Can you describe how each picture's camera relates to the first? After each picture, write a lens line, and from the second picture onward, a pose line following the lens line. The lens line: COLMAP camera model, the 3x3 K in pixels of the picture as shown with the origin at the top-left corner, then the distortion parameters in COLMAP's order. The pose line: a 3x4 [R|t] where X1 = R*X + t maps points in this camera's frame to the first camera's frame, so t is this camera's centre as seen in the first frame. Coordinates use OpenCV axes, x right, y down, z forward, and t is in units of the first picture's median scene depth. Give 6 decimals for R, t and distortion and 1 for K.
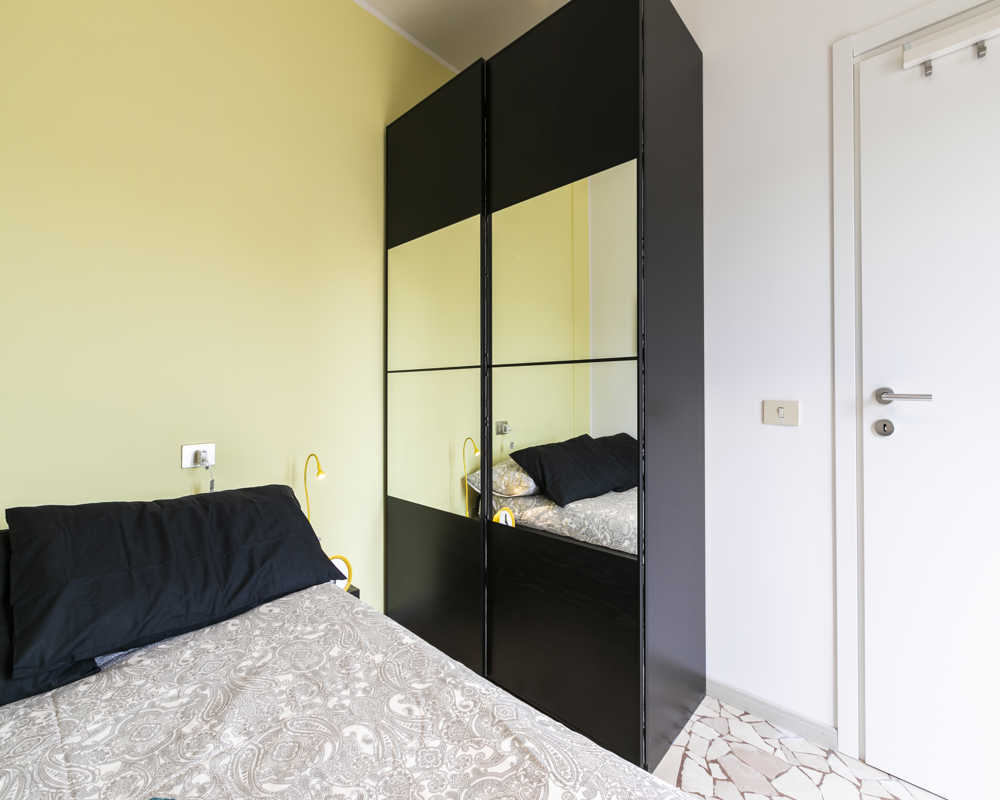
lens RADIAL K [[451.5, 0, 510.0], [0, 451.5, 390.1], [0, 0, 1]] dist [0.000084, -0.000739]
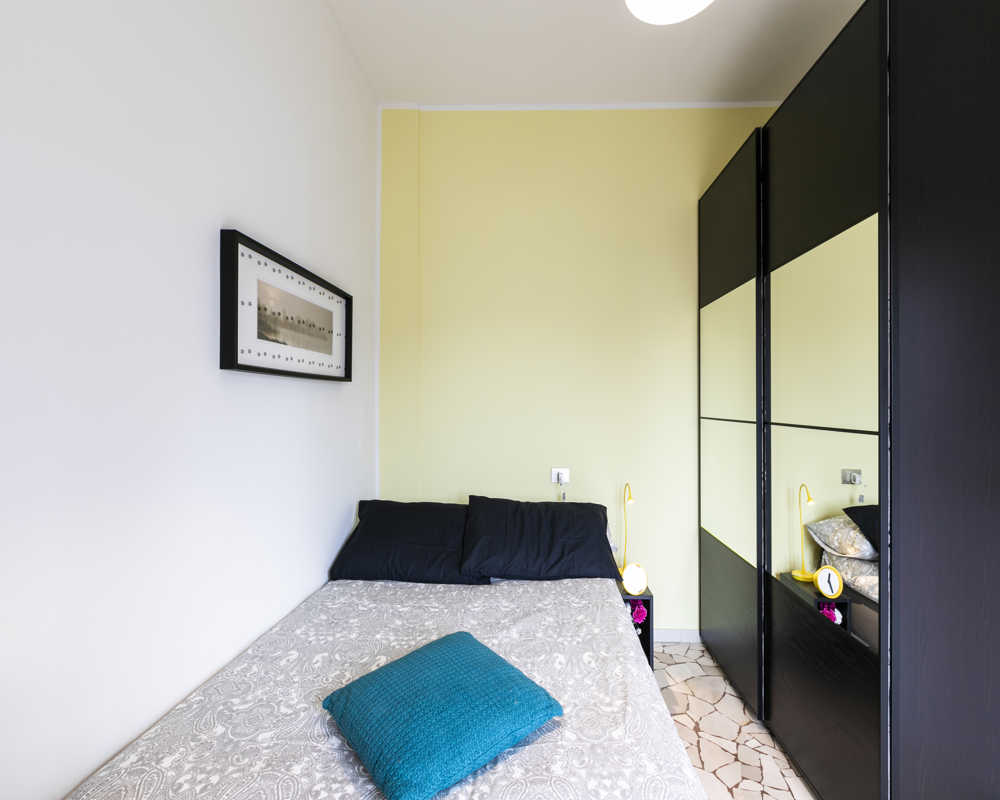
lens RADIAL K [[459.2, 0, 511.9], [0, 459.2, 404.4], [0, 0, 1]] dist [-0.002680, -0.000655]
pose [[0.631250, 0.003860, -0.775570, 0.600328], [0.005049, 0.999946, 0.009086, -0.159545], [0.775563, -0.009652, 0.631196, -0.170544]]
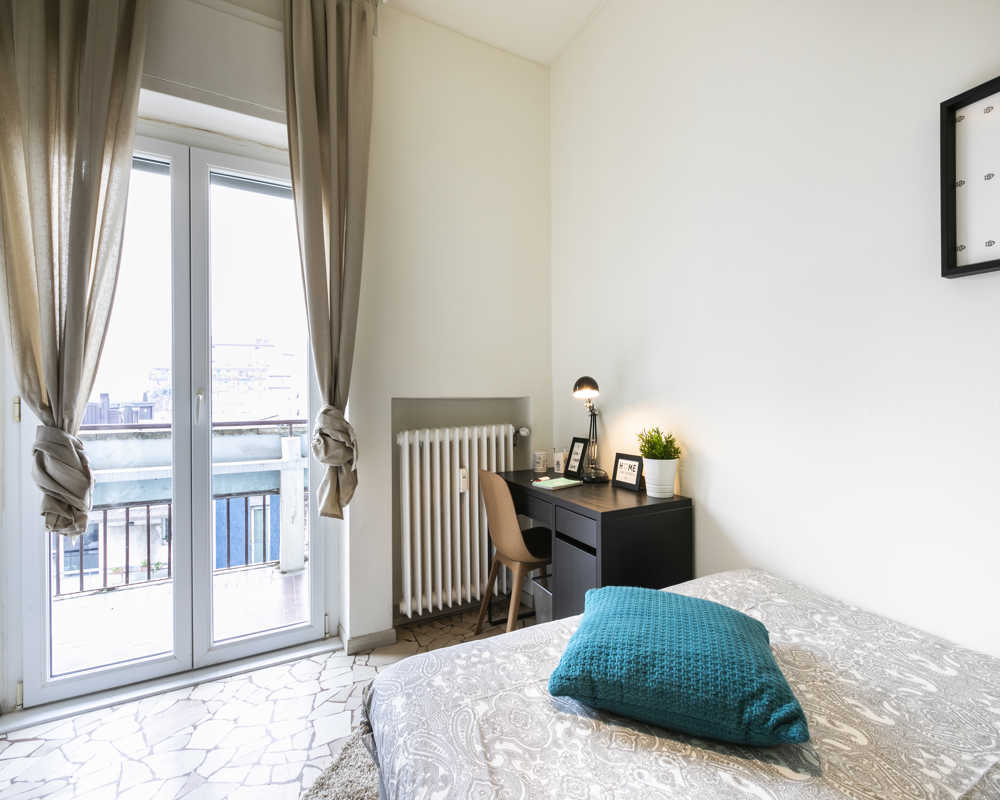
lens RADIAL K [[451.5, 0, 510.0], [0, 451.5, 390.1], [0, 0, 1]] dist [0.000084, -0.000739]
pose [[-0.936610, 0.015893, 0.350014, -0.236399], [0.009326, 0.999748, -0.020441, 0.001940], [-0.350251, -0.015881, -0.936521, 1.170131]]
